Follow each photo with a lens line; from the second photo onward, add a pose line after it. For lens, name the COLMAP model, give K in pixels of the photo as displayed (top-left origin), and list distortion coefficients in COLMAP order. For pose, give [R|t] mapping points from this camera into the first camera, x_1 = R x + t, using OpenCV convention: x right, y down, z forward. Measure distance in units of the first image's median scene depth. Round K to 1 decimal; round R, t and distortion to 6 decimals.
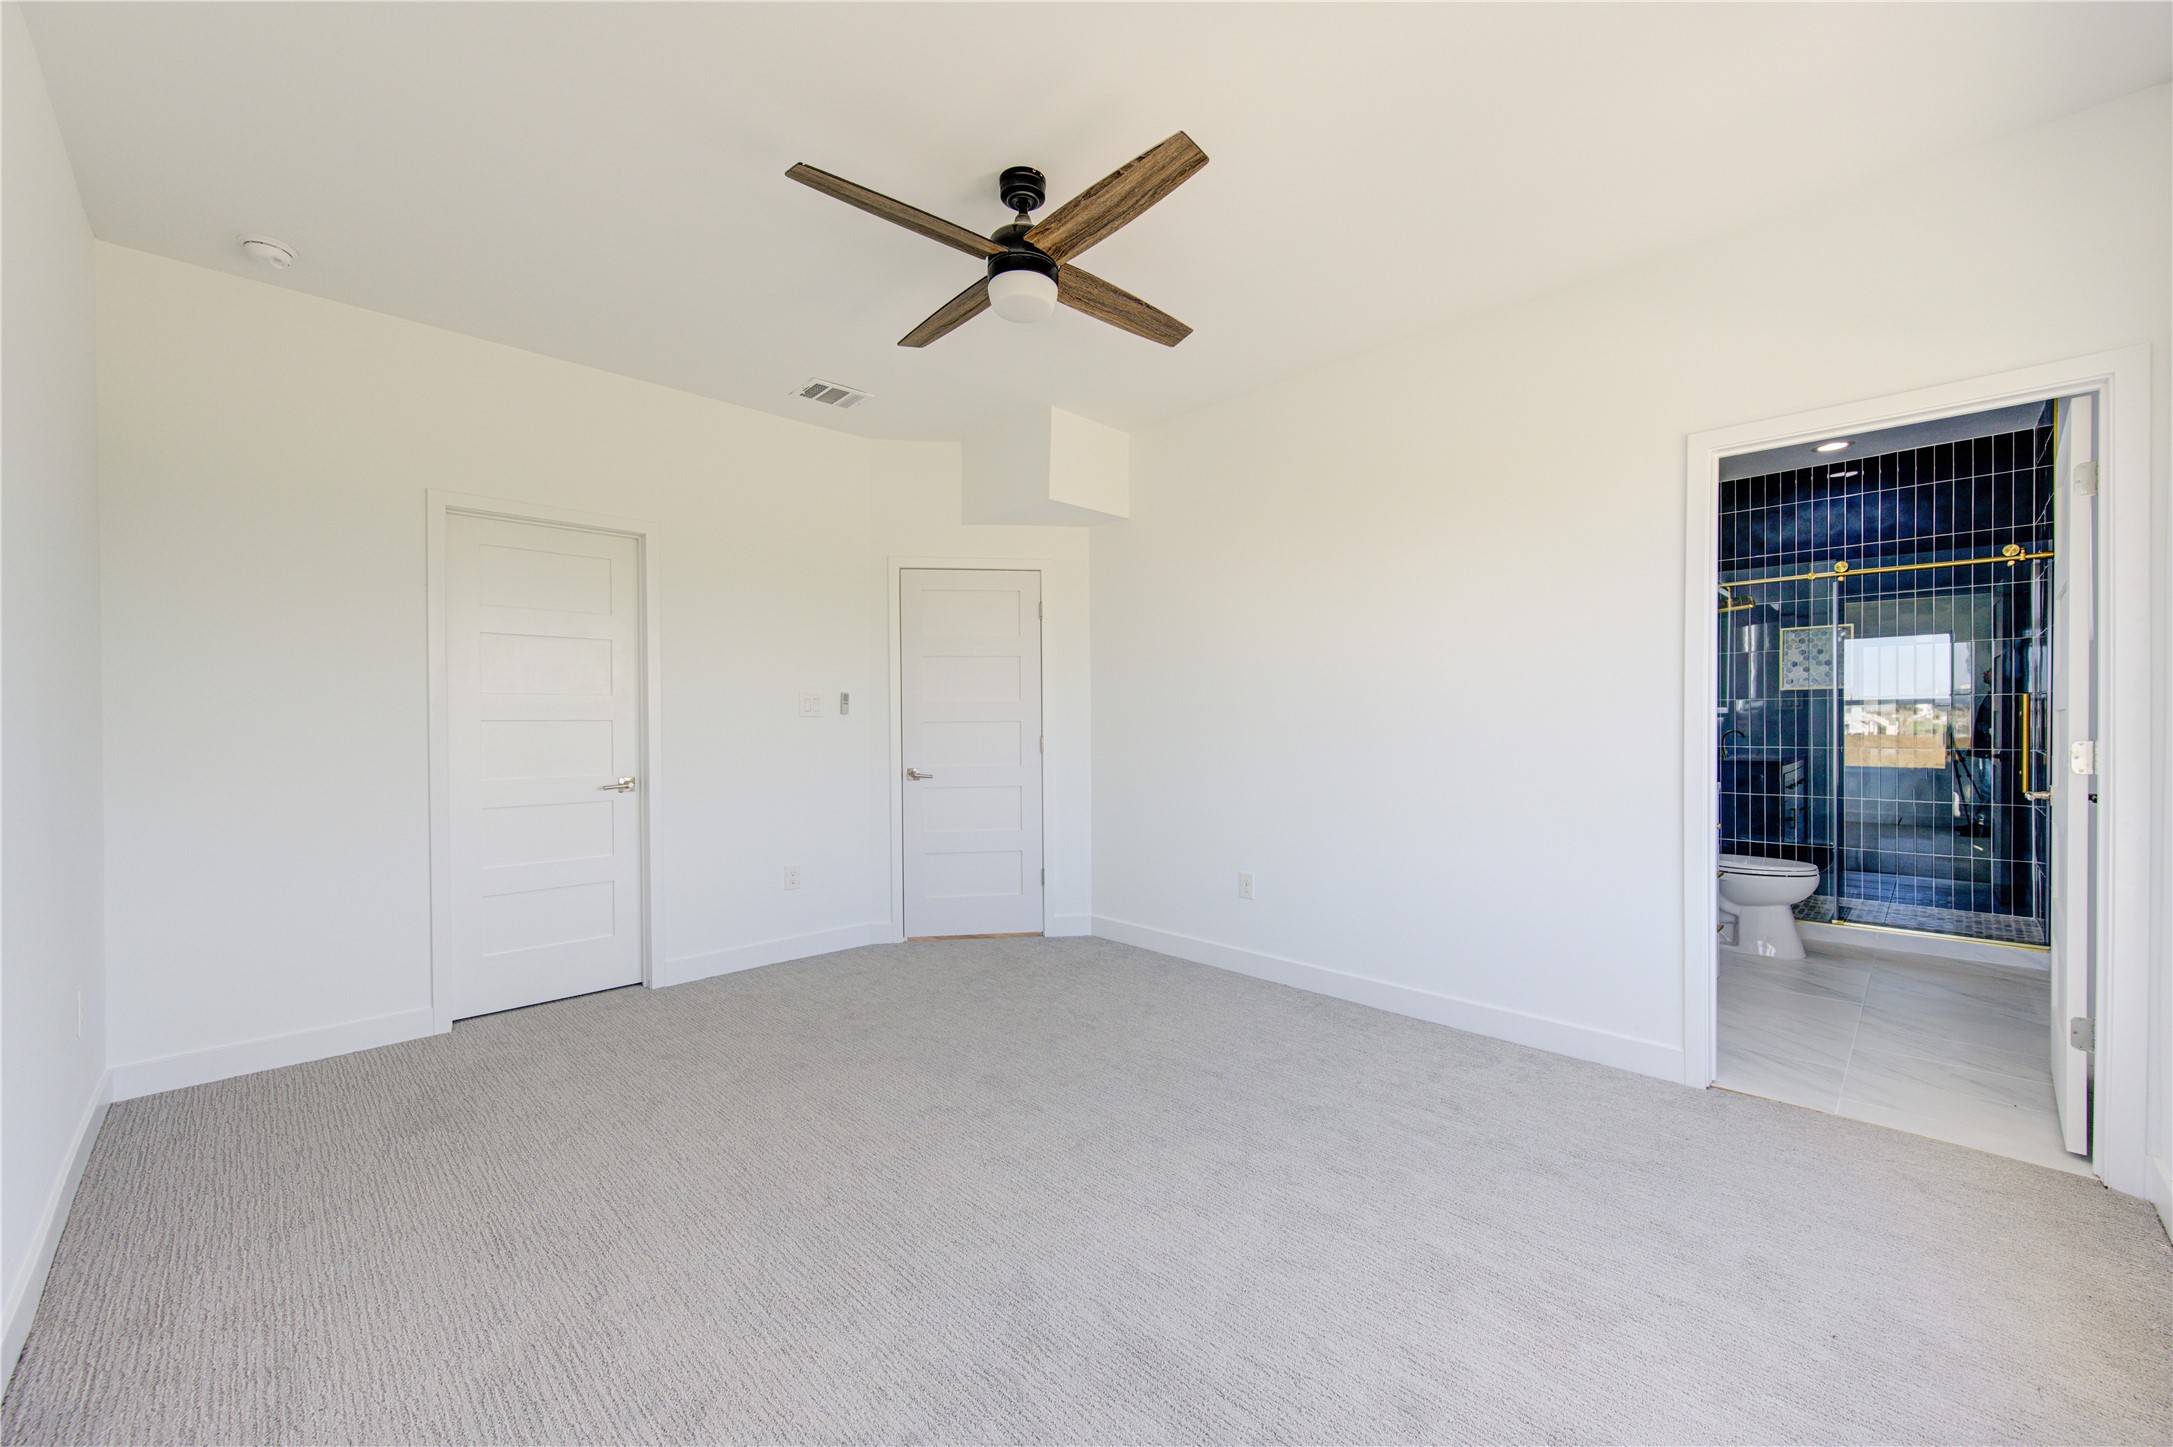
lens RADIAL K [[844.3, 0, 1073.5], [0, 844.3, 729.7], [0, 0, 1]] dist [0.003246, -0.000149]
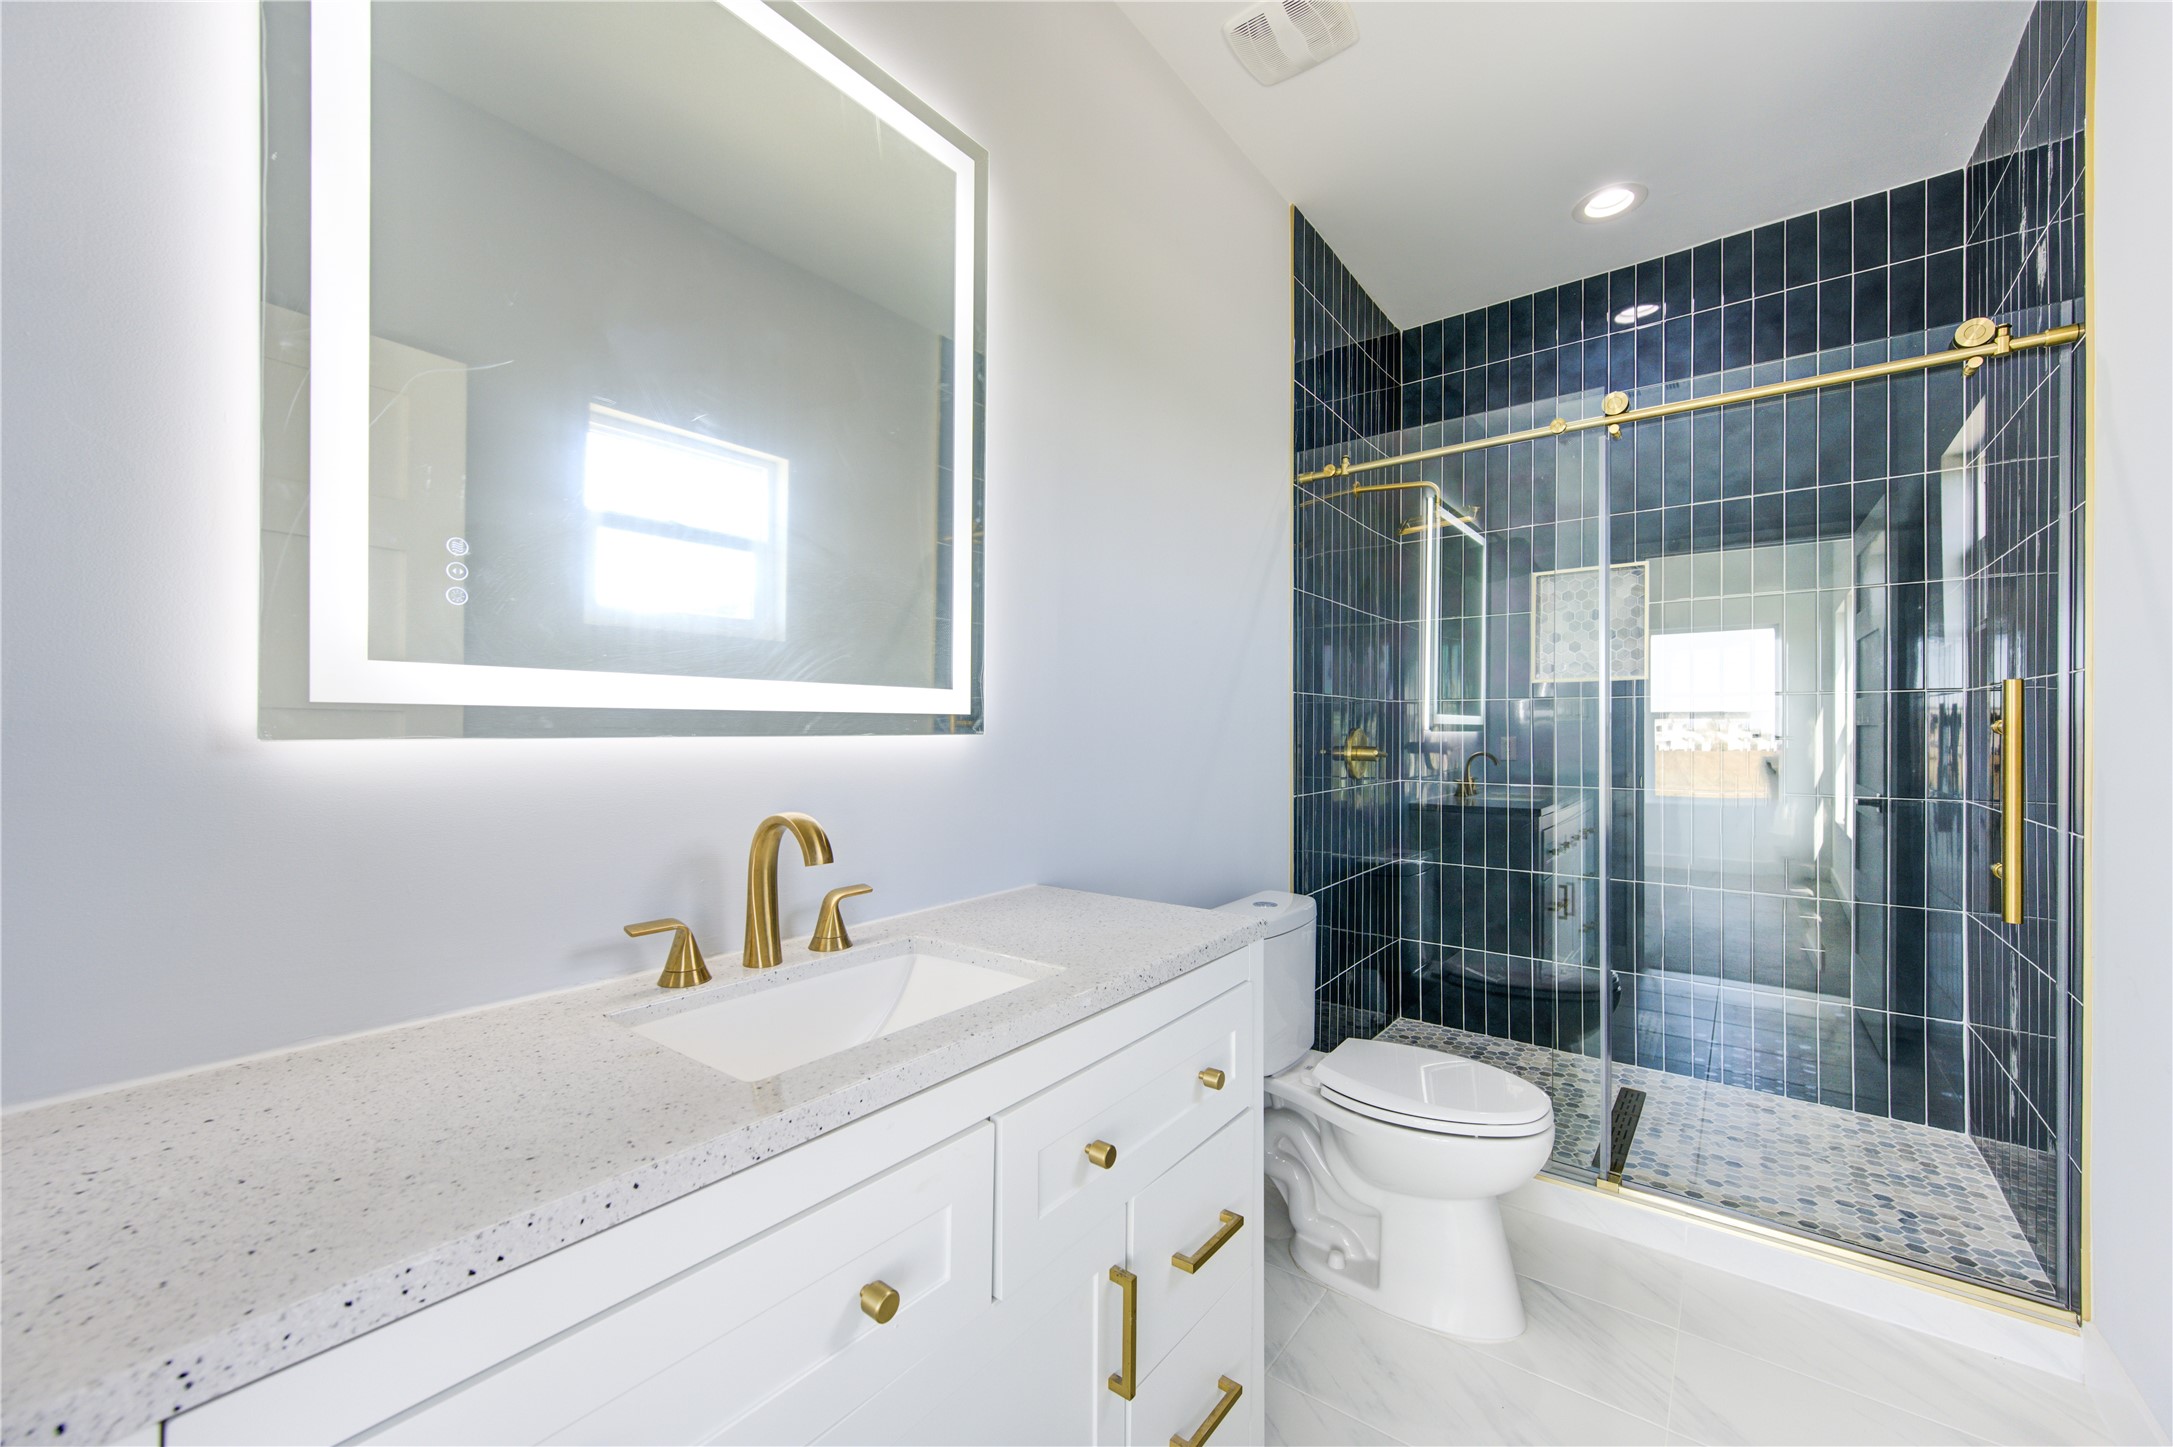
lens RADIAL K [[844.3, 0, 1098.5], [0, 844.3, 724.2], [0, 0, 1]] dist [0.003246, -0.000149]
pose [[0.989312, 0.020841, 0.144317, 0.476803], [-0.019295, 0.999741, -0.012104, -0.008098], [-0.144532, 0.009190, 0.989458, 0.495042]]
